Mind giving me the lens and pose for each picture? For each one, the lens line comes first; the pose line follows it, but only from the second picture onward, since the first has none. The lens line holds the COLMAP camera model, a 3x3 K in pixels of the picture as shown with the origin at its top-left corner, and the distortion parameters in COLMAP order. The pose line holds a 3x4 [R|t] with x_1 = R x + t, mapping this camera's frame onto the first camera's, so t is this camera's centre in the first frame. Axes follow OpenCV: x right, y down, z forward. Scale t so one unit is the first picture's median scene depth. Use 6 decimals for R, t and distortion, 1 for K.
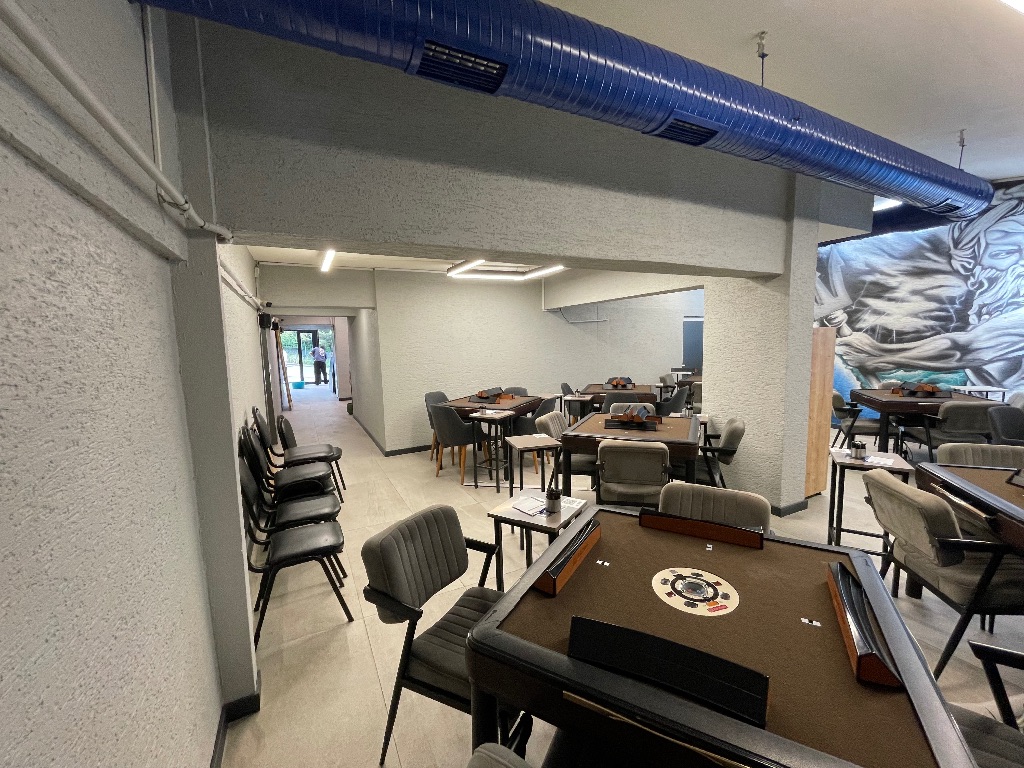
lens RADIAL K [[416.7, 0, 510.6], [0, 416.7, 382.9], [0, 0, 1]] dist [-0.002803, 0.003340]
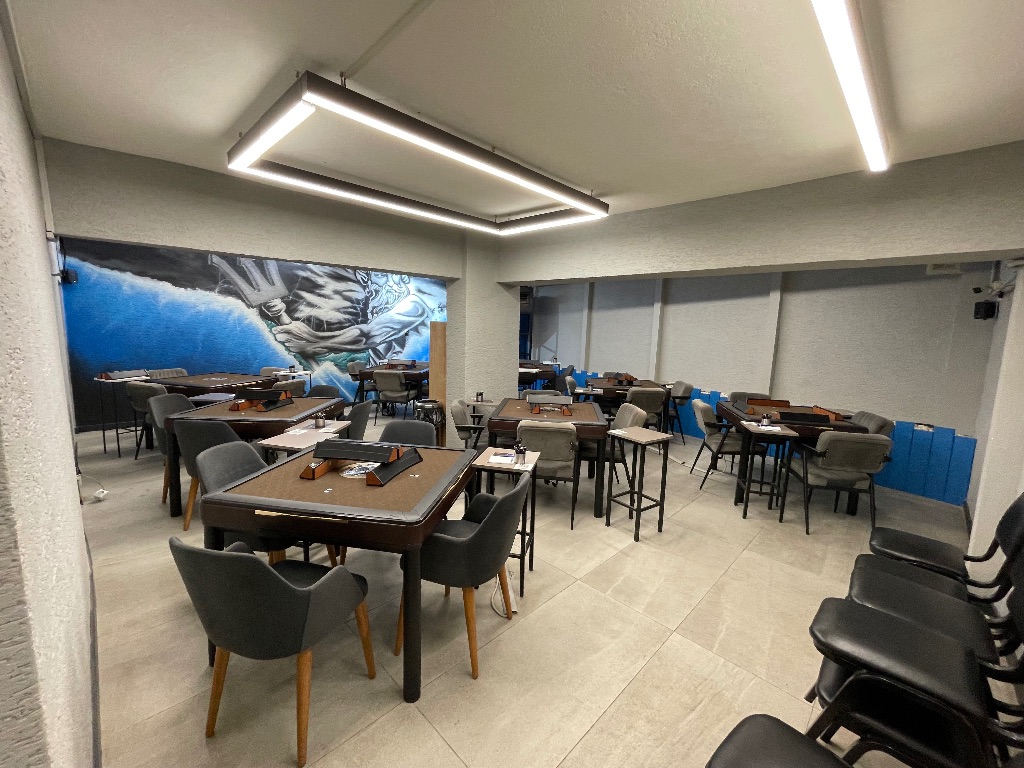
lens RADIAL K [[416.7, 0, 511.2], [0, 416.7, 383.7], [0, 0, 1]] dist [-0.002803, 0.003340]
pose [[-0.309274, -0.114962, 0.943999, -0.449479], [0.080602, 0.985925, 0.146475, -0.082915], [-0.947551, 0.121389, -0.295655, 0.903336]]
